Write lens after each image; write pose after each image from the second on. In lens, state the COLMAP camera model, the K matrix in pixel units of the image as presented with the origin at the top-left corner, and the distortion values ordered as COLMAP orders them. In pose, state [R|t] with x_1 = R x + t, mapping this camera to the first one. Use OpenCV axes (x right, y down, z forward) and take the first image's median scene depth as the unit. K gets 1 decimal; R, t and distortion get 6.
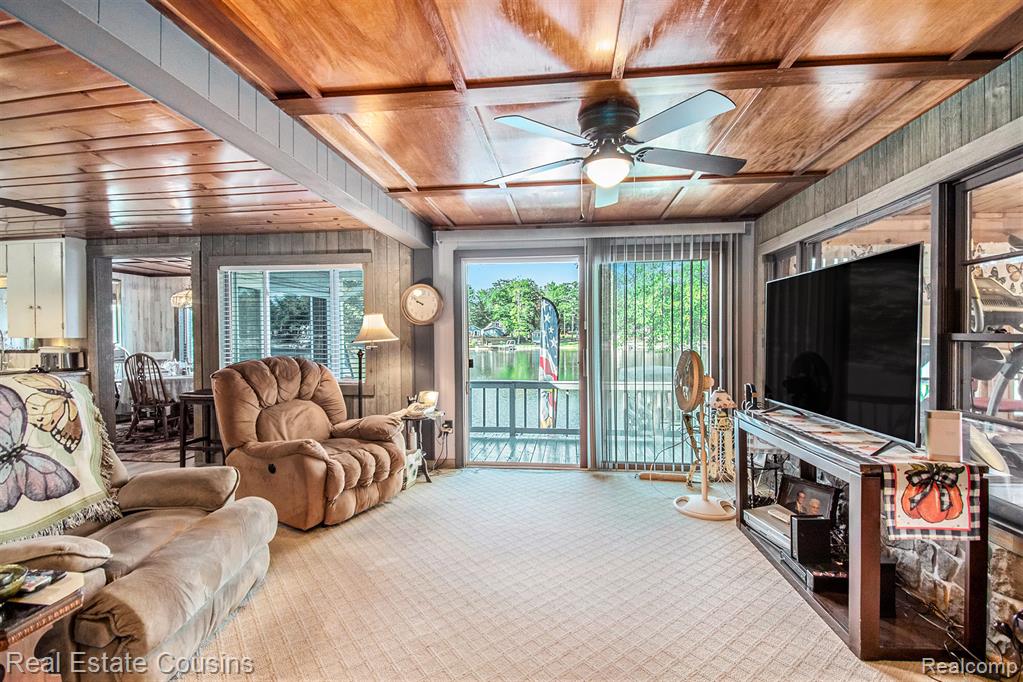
lens RADIAL K [[468.3, 0, 501.8], [0, 468.3, 343.3], [0, 0, 1]] dist [0.001213, -0.000360]
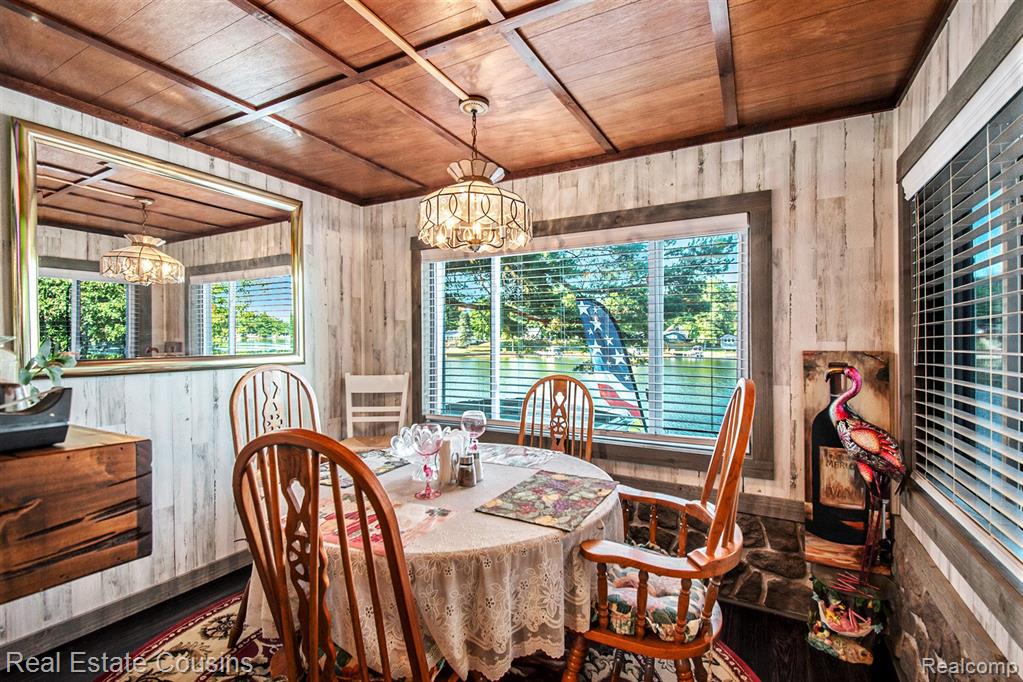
lens RADIAL K [[468.3, 0, 513.8], [0, 468.3, 345.2], [0, 0, 1]] dist [0.001213, -0.000360]
pose [[0.940537, -0.000316, -0.339691, -0.481082], [-0.002296, 0.999971, -0.007286, -0.006763], [0.339684, 0.007633, 0.940509, 0.651762]]
